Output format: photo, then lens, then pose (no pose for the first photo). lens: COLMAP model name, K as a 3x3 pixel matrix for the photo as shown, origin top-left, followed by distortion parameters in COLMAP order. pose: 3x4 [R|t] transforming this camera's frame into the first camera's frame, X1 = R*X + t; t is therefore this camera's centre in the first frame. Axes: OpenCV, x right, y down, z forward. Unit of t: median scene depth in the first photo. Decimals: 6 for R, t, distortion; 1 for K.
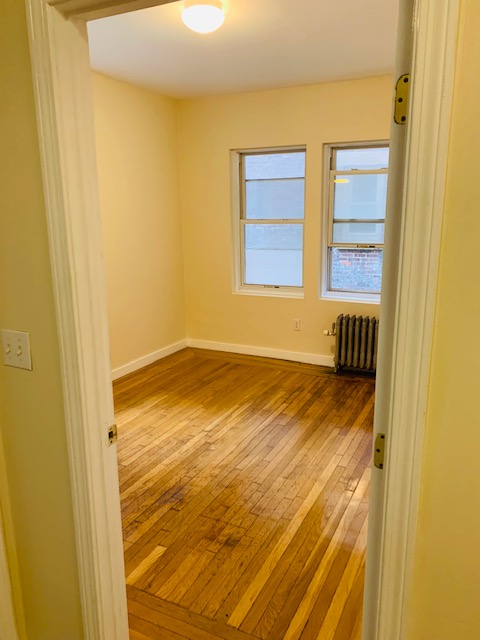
lens RADIAL K [[482.0, 0, 240.0], [0, 482.0, 320.0], [0, 0, 1]] dist [0.039078, -0.006306]
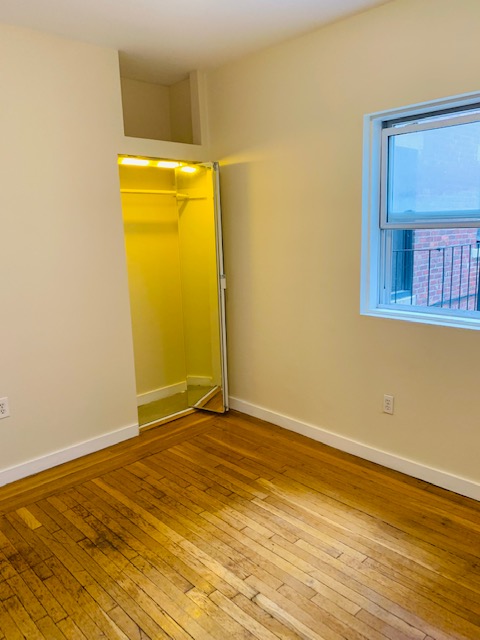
lens RADIAL K [[482.0, 0, 240.0], [0, 482.0, 320.0], [0, 0, 1]] dist [0.039078, -0.006306]
pose [[-0.329195, 0.204891, -0.921765, 0.315429], [-0.167075, 0.948134, 0.270421, -0.185634], [0.929364, 0.243025, -0.277889, 0.822684]]
